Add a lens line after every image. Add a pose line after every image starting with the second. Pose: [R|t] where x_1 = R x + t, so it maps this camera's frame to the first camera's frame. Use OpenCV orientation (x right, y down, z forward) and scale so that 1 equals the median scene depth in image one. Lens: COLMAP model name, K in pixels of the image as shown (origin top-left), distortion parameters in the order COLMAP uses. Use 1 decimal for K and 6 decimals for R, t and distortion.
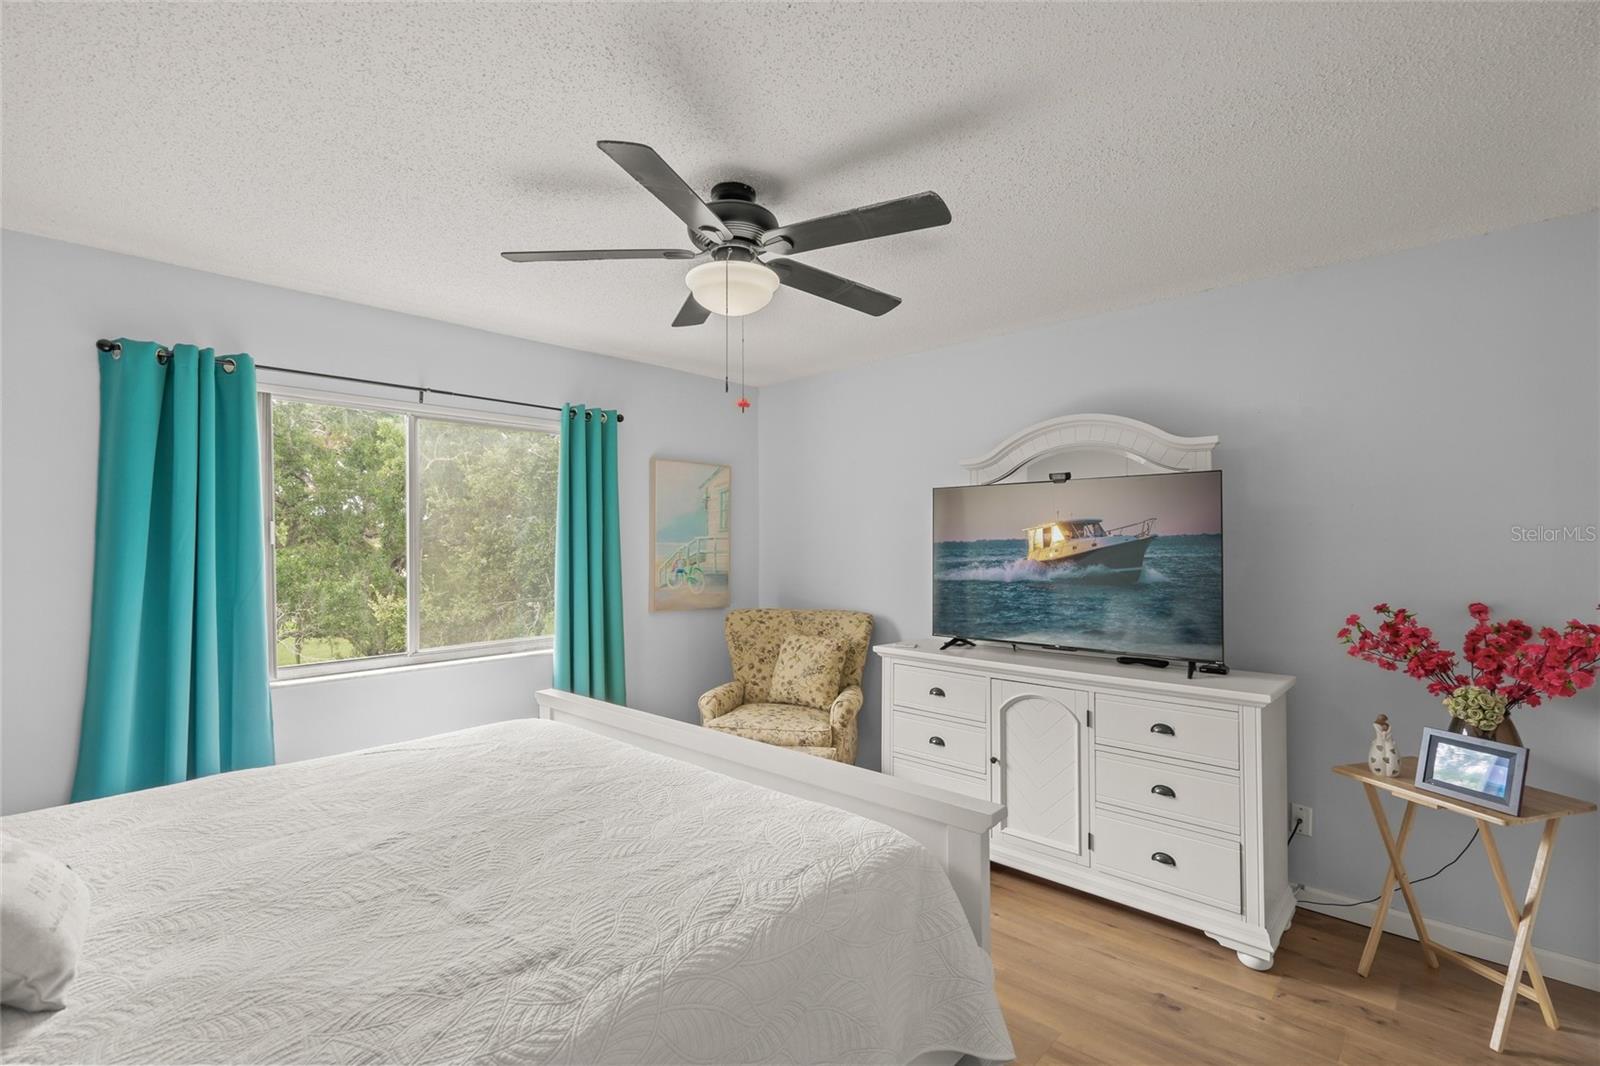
lens RADIAL K [[730.1, 0, 795.4], [0, 730.1, 536.2], [0, 0, 1]] dist [-0.001558, -0.000013]
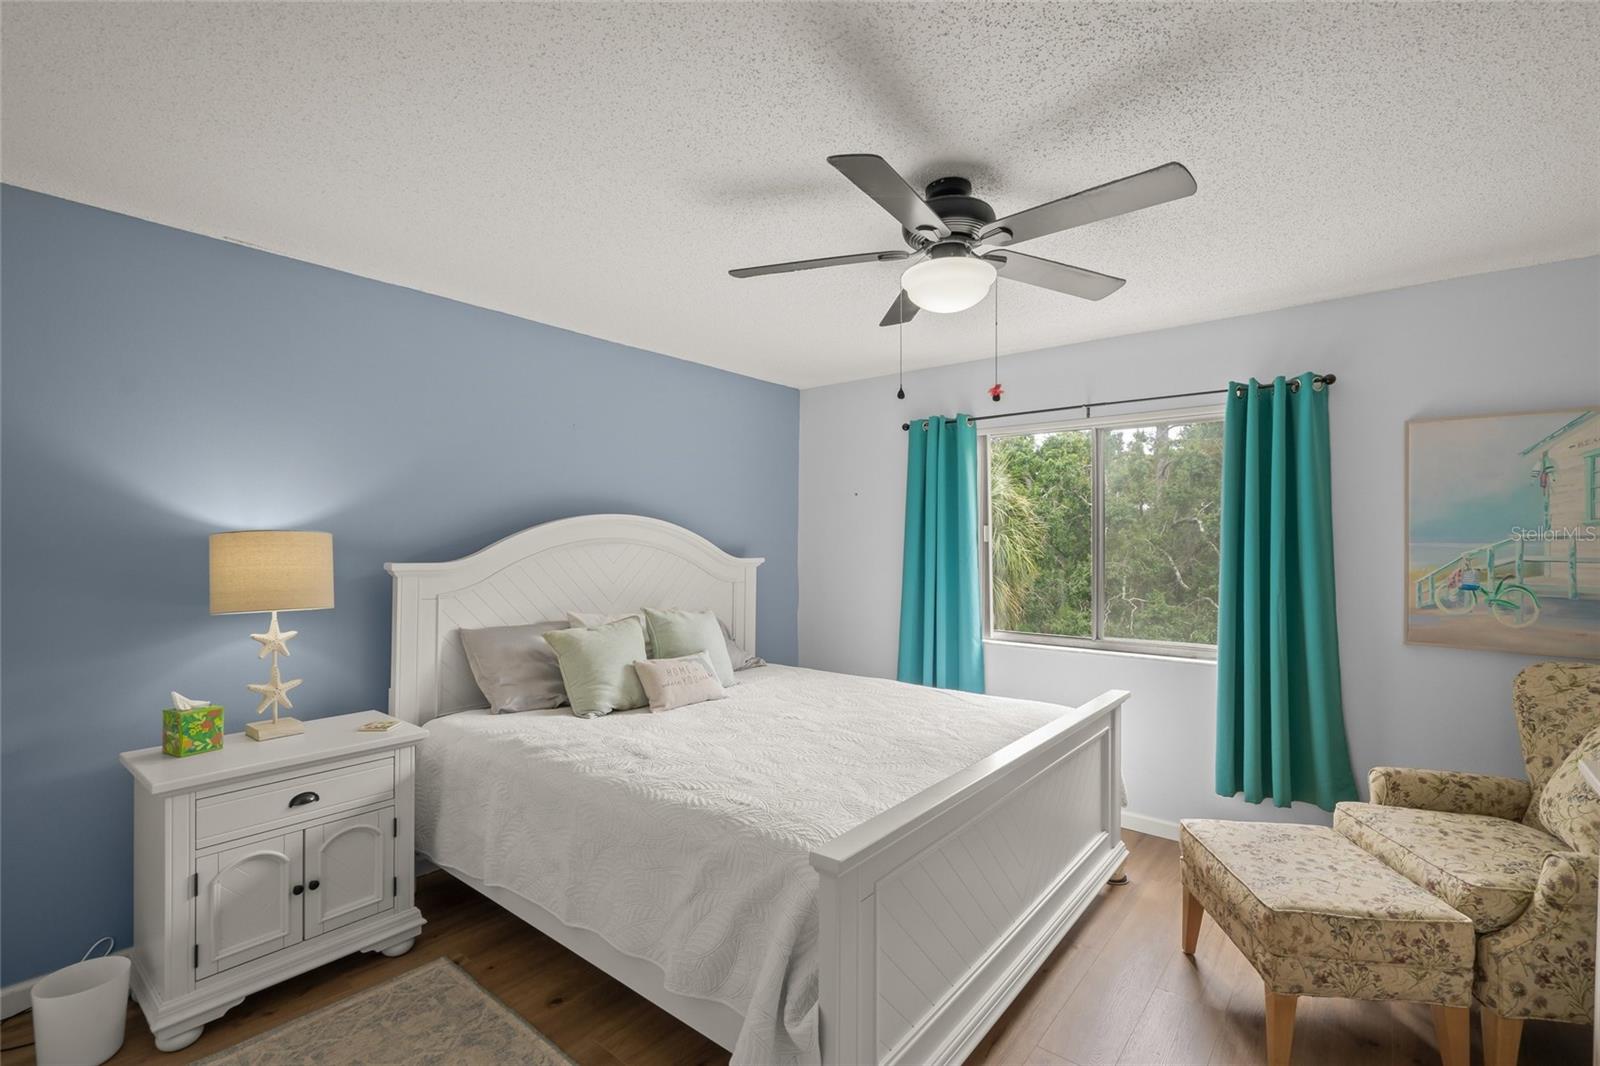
lens RADIAL K [[730.1, 0, 795.4], [0, 730.1, 536.2], [0, 0, 1]] dist [-0.001558, -0.000013]
pose [[0.054287, -0.004708, -0.998514, 0.533865], [0.002444, 0.999987, -0.004582, 0.004673], [0.998522, -0.002192, 0.054297, 0.437694]]
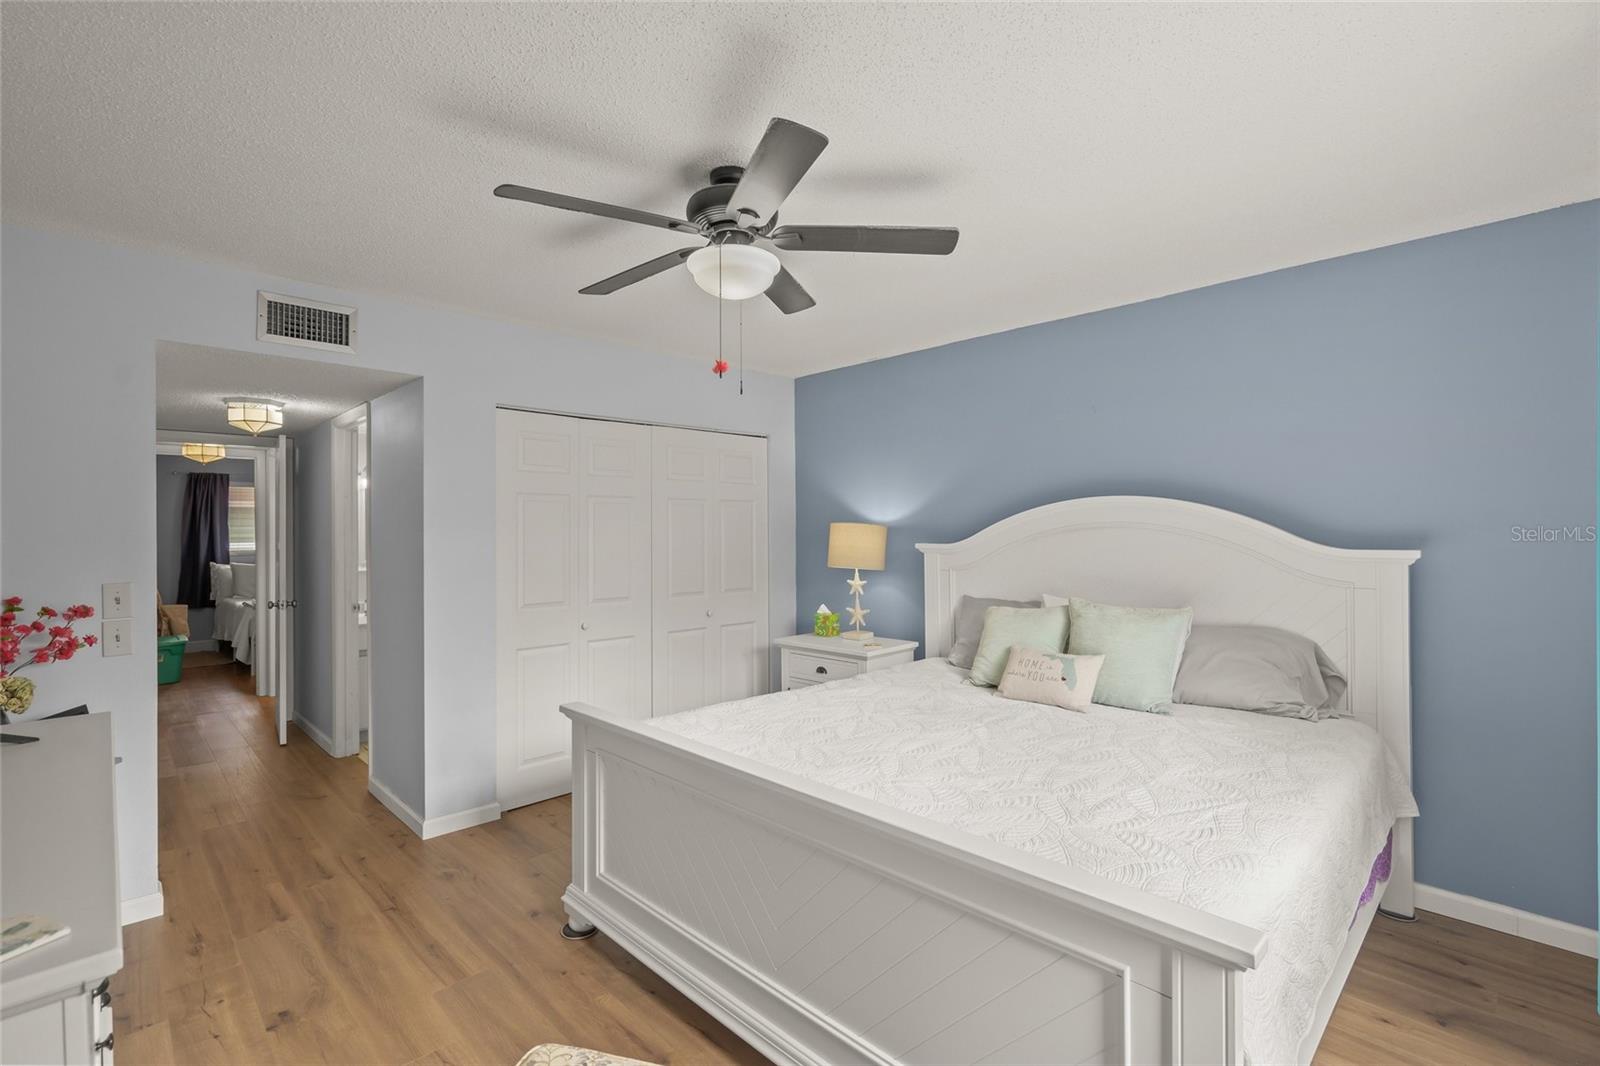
lens RADIAL K [[730.1, 0, 795.4], [0, 730.1, 536.2], [0, 0, 1]] dist [-0.001558, -0.000013]
pose [[-0.998807, 0.007462, 0.048264, -0.122296], [0.007415, 0.999972, -0.001154, 0.017322], [-0.048271, -0.000795, -0.998834, 1.183593]]
